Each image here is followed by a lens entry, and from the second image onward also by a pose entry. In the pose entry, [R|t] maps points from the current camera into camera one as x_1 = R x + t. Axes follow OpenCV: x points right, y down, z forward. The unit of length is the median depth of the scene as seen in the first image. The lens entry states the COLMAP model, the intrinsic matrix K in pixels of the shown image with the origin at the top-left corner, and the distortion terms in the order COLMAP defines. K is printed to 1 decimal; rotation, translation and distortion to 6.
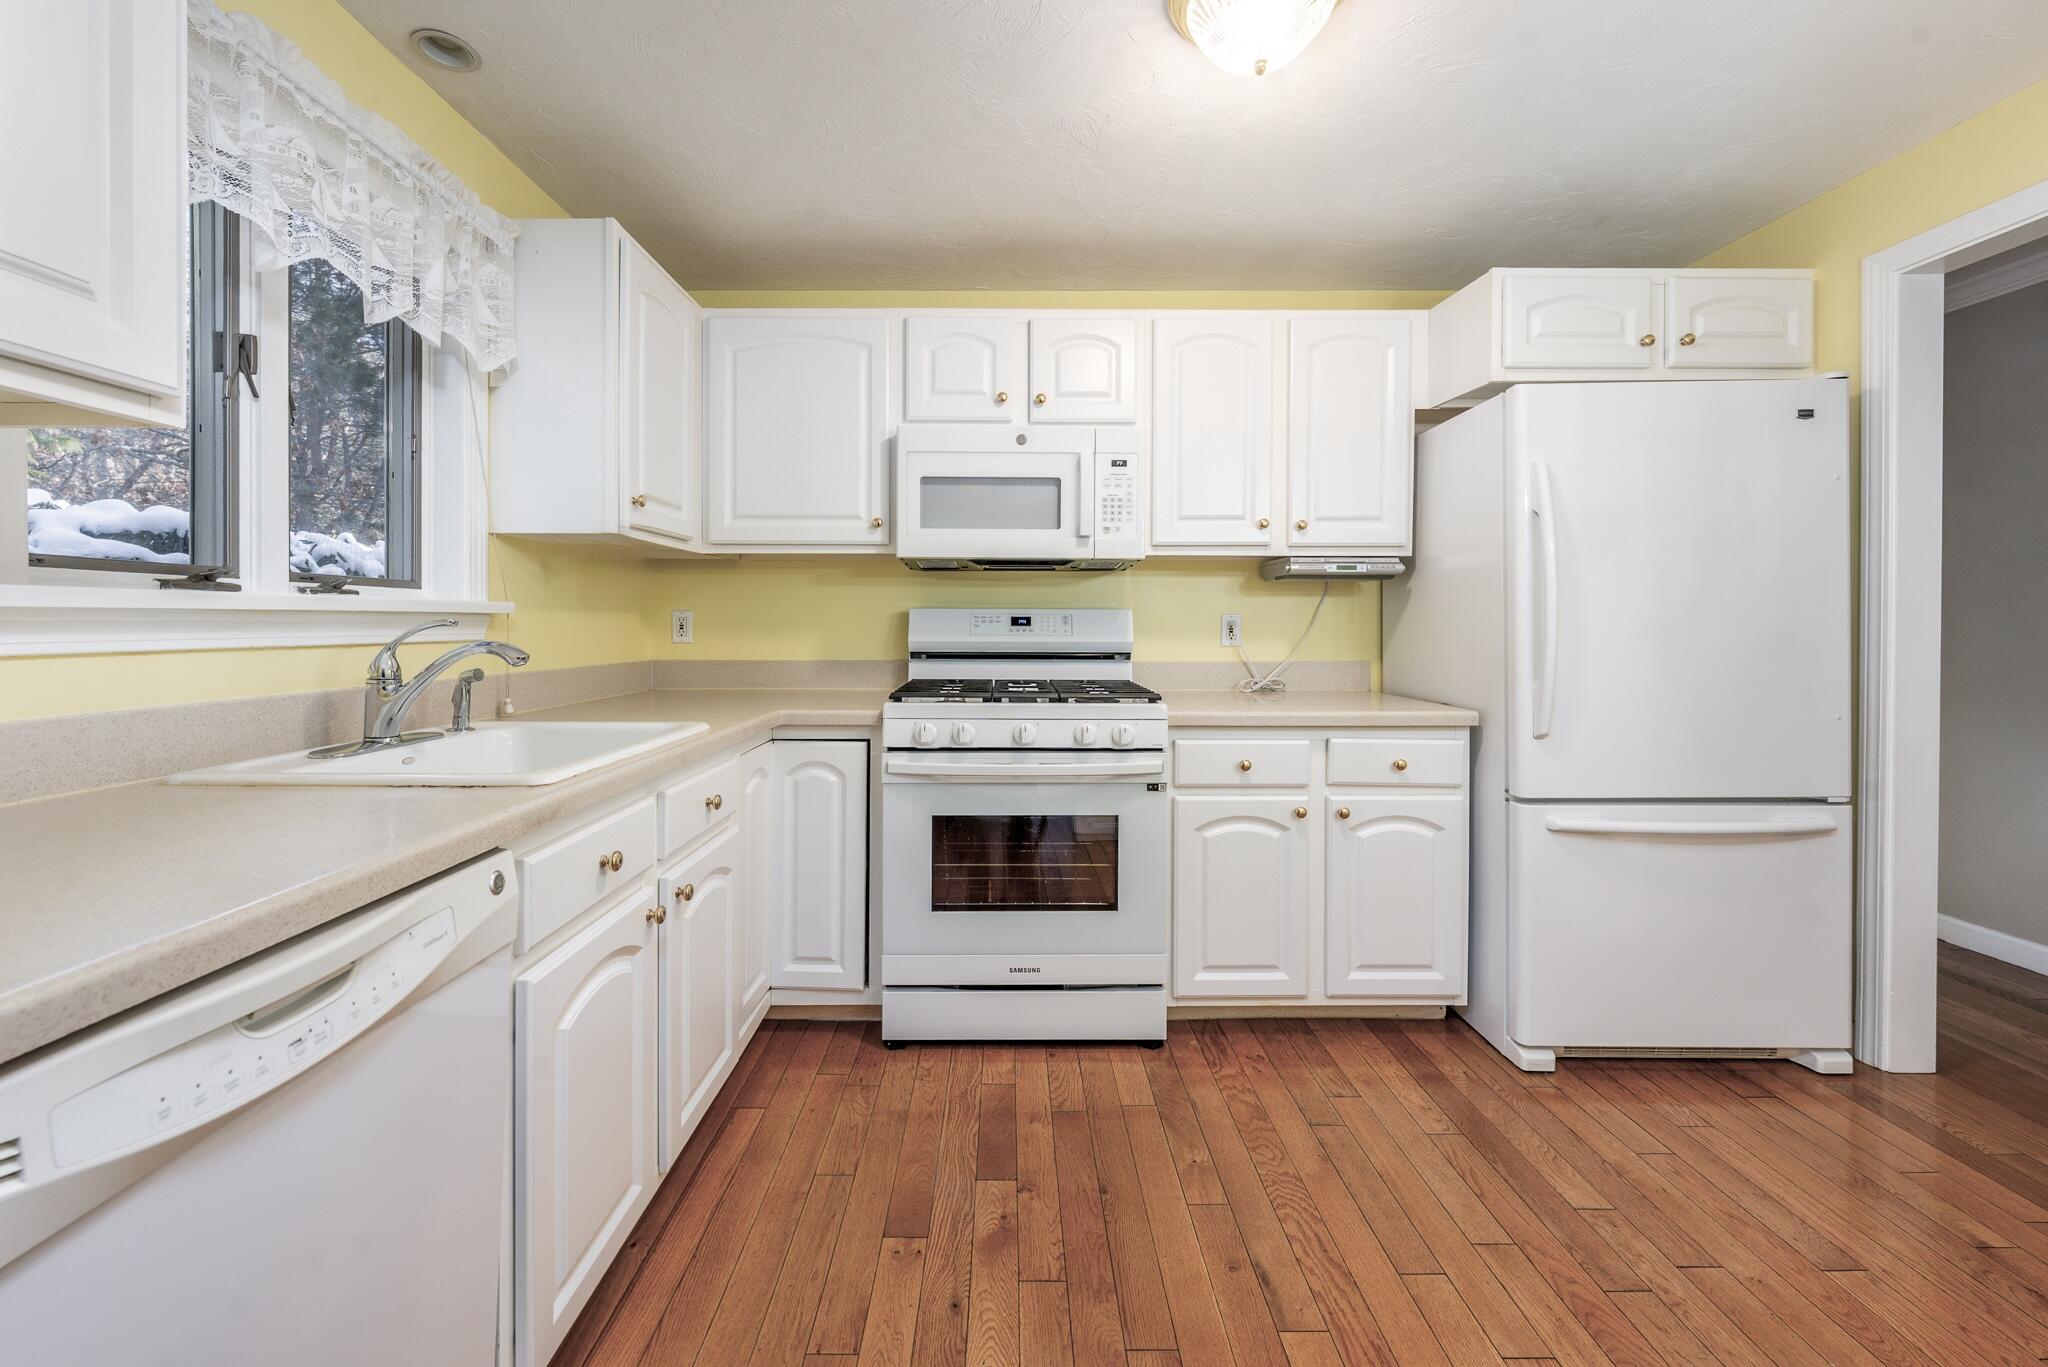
lens RADIAL K [[815.6, 0, 1023.0], [0, 815.6, 627.6], [0, 0, 1]] dist [-0.001114, -0.000067]
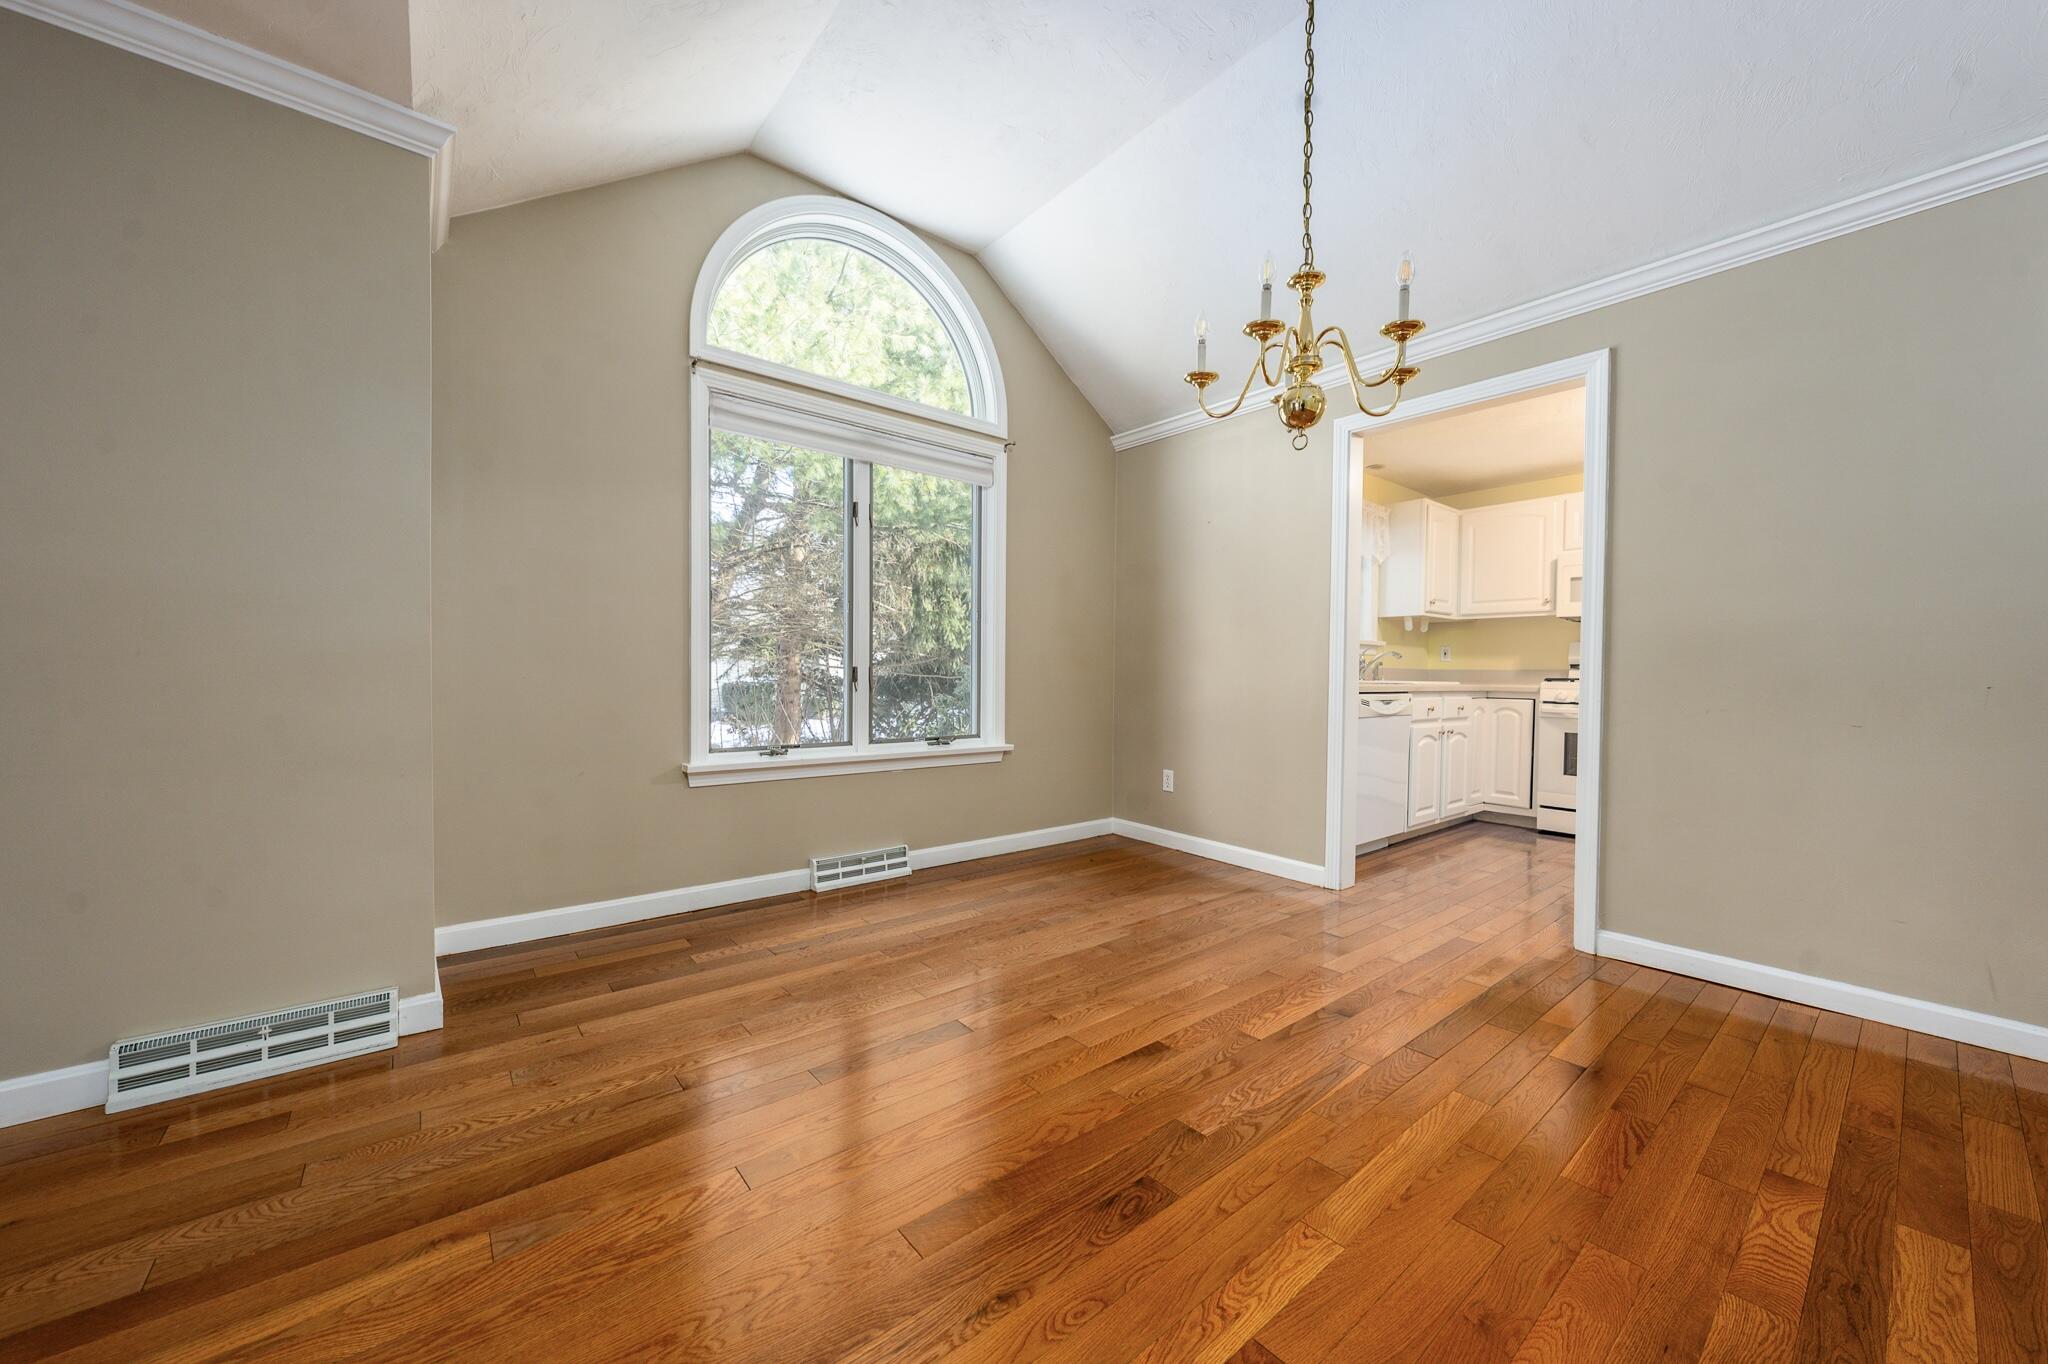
lens RADIAL K [[759.7, 0, 1024.0], [0, 759.7, 682.0], [0, 0, 1]] dist [-0.001383, -0.000062]
pose [[0.633386, 0.020115, -0.773575, 0.541092], [-0.011892, 0.999797, 0.016260, 0.072517], [0.773745, -0.001100, 0.633497, -1.427779]]
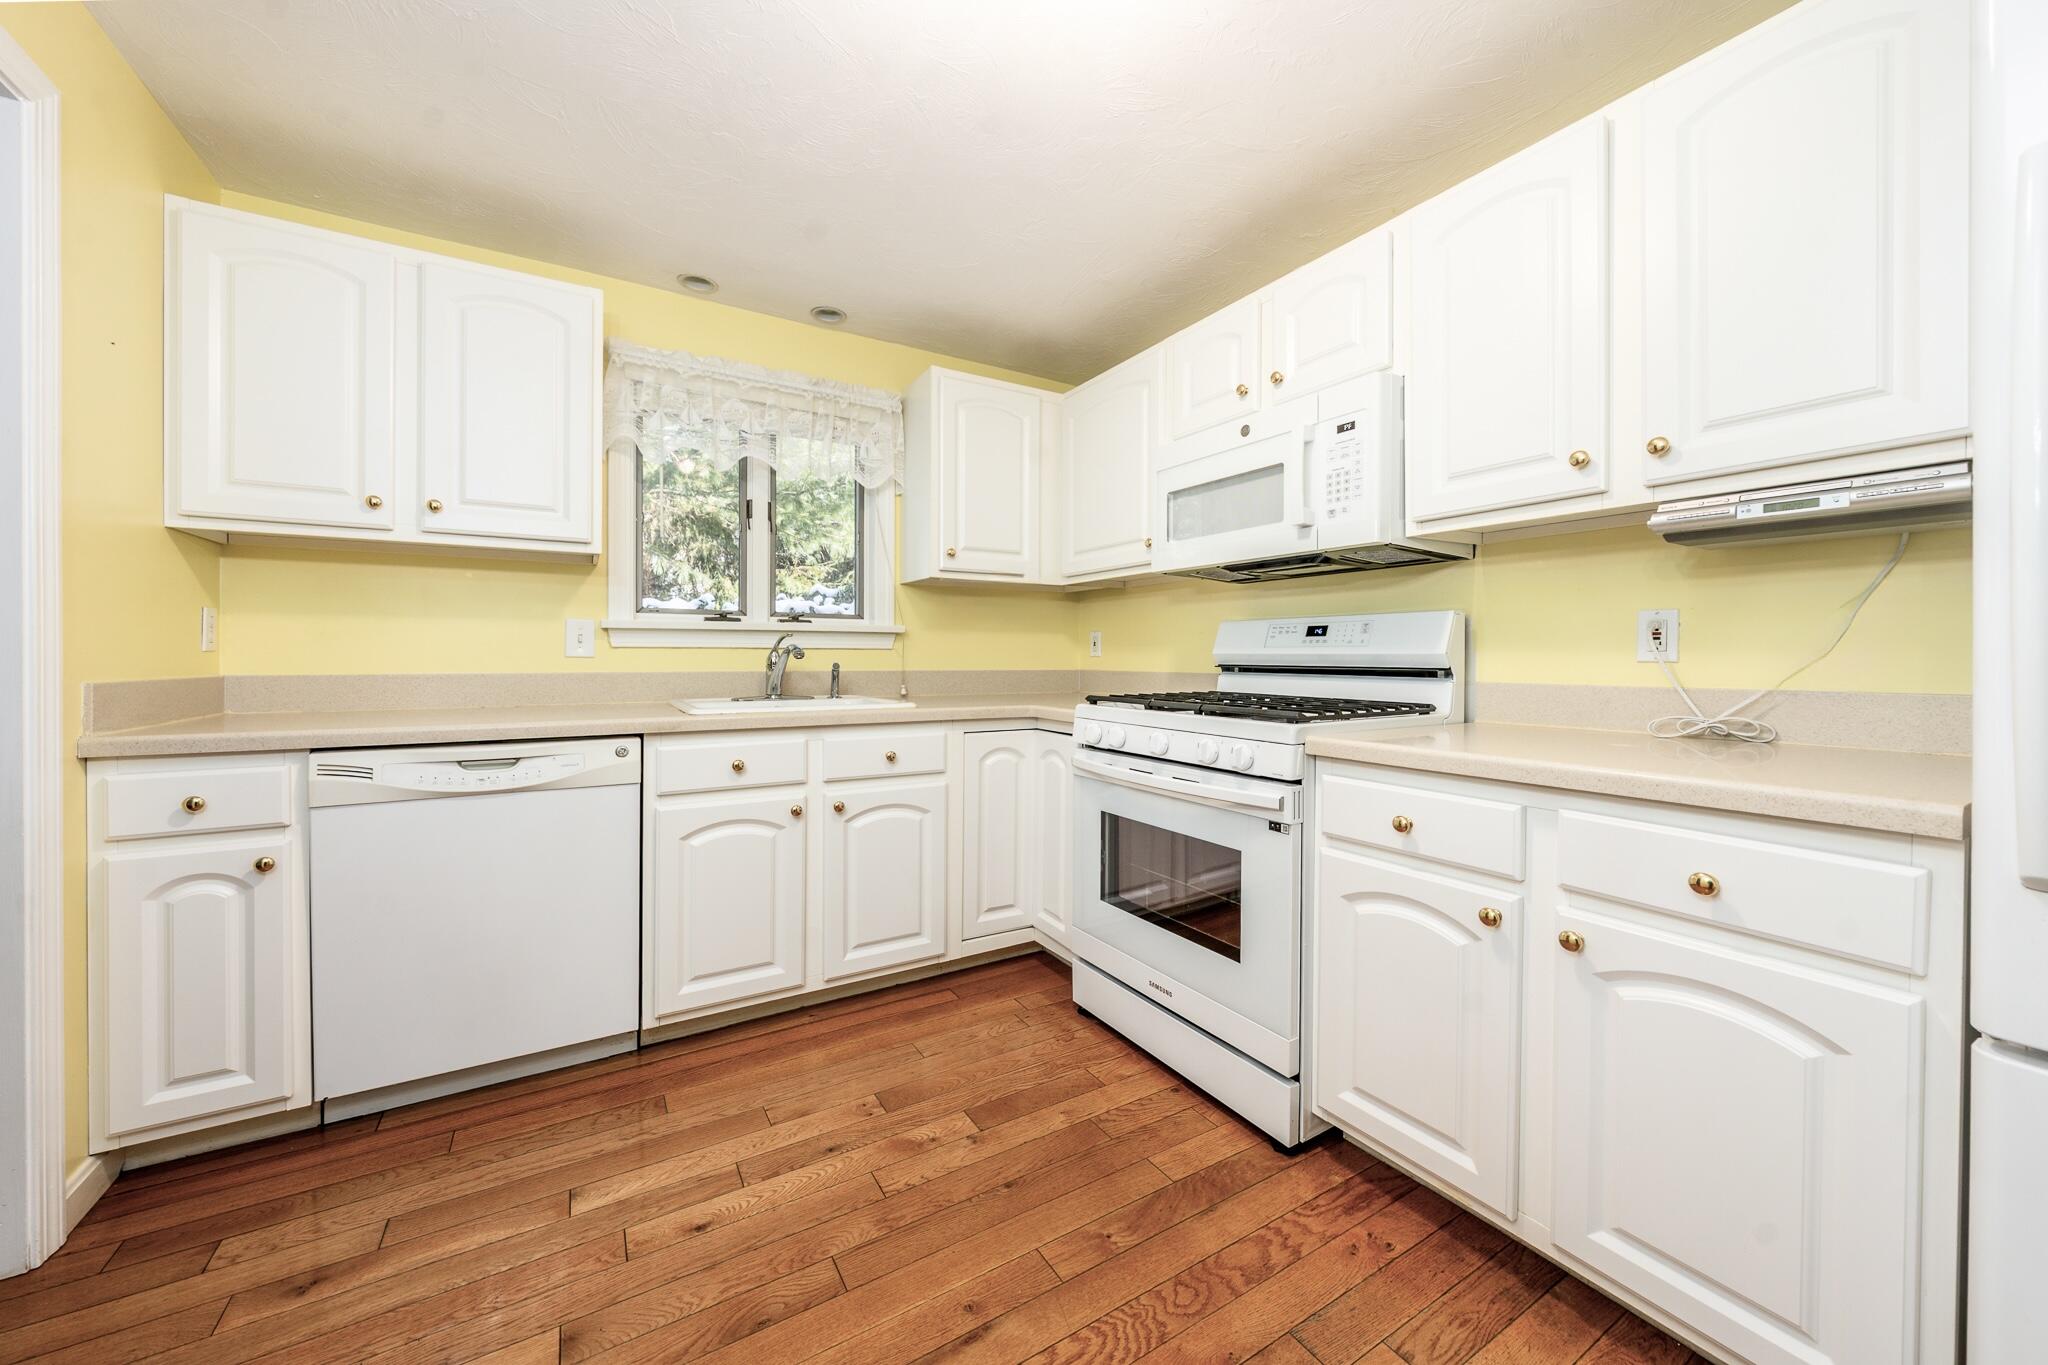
lens RADIAL K [[739.4, 0, 1022.1], [0, 739.4, 661.8], [0, 0, 1]] dist [-0.002559, -0.000226]
pose [[0.501516, 0.004154, -0.865139, 0.653012], [-0.005715, 0.999983, 0.001488, 0.032352], [0.865130, 0.004198, 0.501531, 0.405656]]
